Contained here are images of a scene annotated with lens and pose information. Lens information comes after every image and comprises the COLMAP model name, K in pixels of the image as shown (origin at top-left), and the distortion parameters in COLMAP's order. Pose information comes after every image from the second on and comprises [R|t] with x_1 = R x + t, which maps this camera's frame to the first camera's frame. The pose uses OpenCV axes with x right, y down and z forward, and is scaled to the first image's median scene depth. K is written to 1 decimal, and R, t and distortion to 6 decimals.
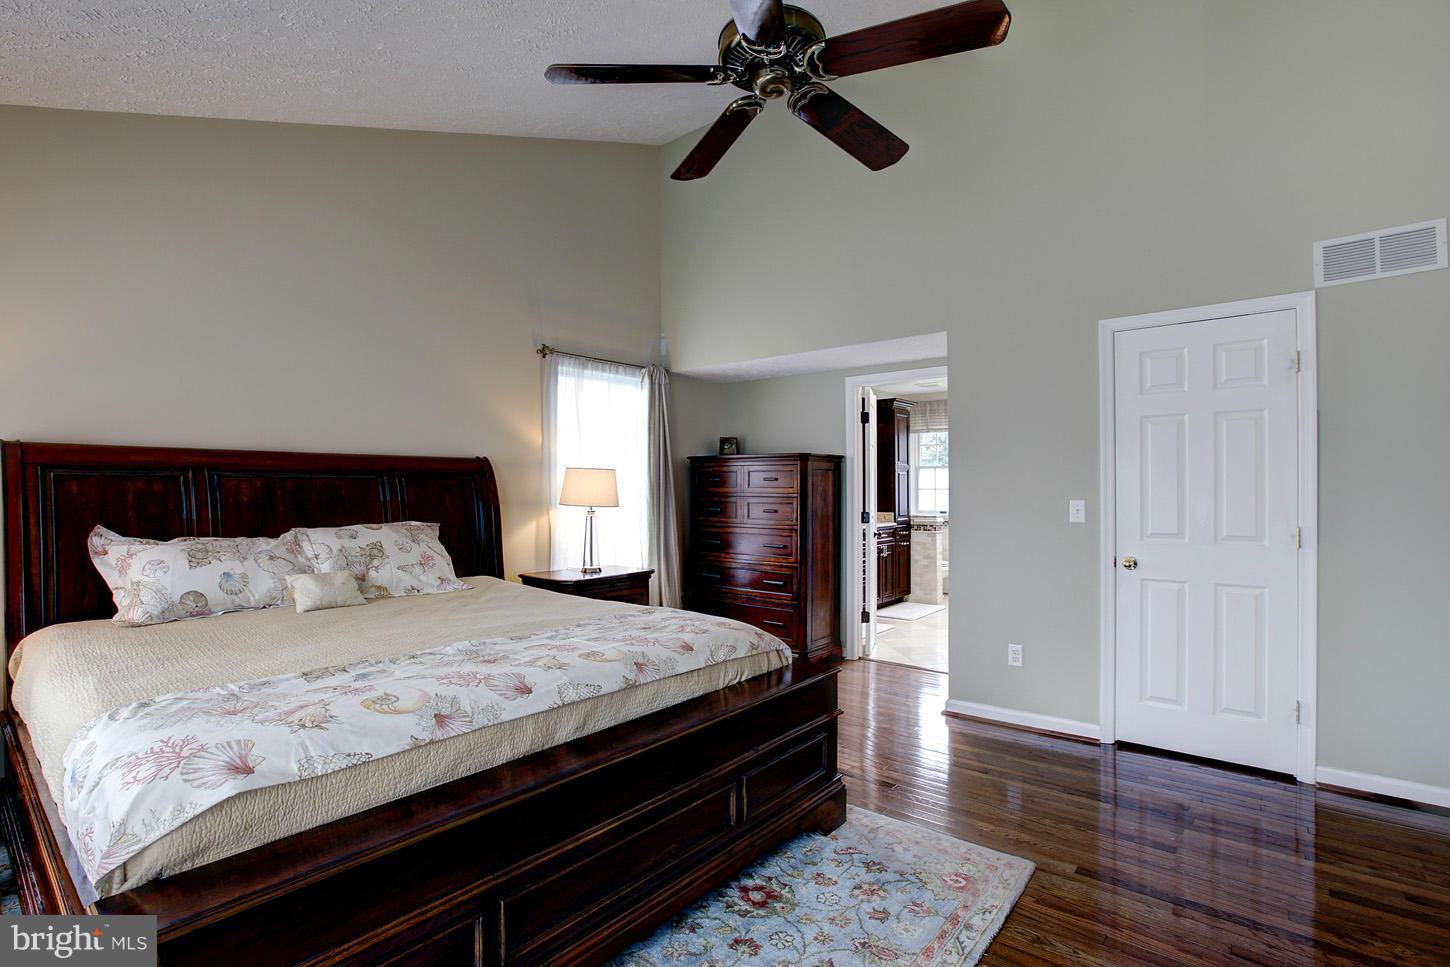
lens RADIAL K [[684.0, 0, 735.2], [0, 684.0, 493.8], [0, 0, 1]] dist [-0.046670, 0.007295]
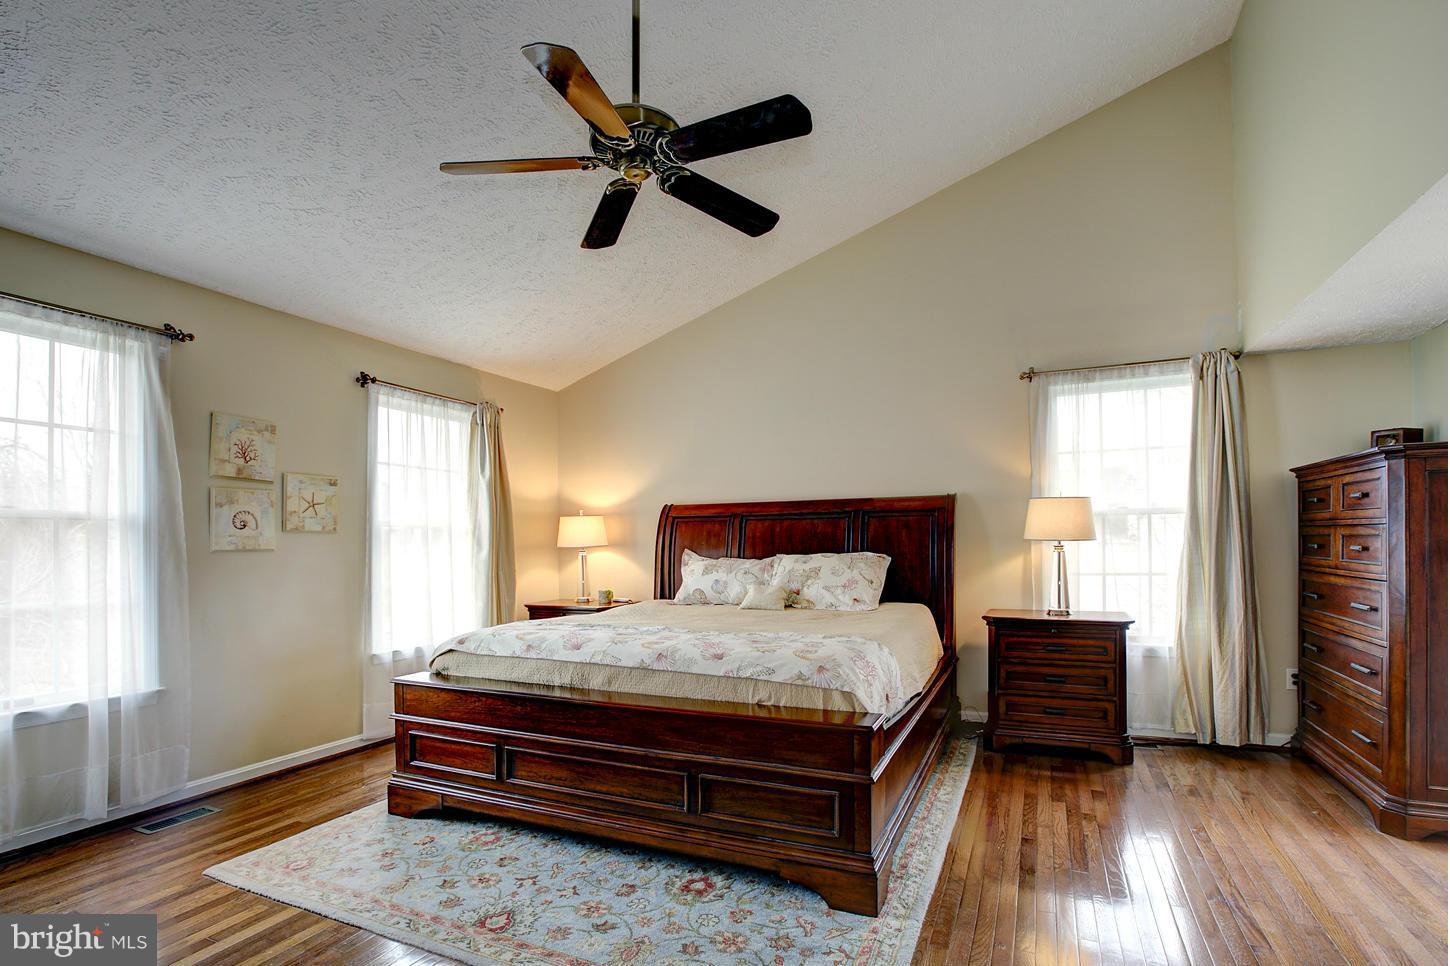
lens RADIAL K [[684.0, 0, 713.6], [0, 684.0, 533.4], [0, 0, 1]] dist [-0.046670, 0.007295]
pose [[0.258059, -0.015121, -0.966011, 0.711545], [0.010431, 0.999863, -0.012864, 0.022299], [0.966073, -0.006756, 0.258181, 0.473819]]
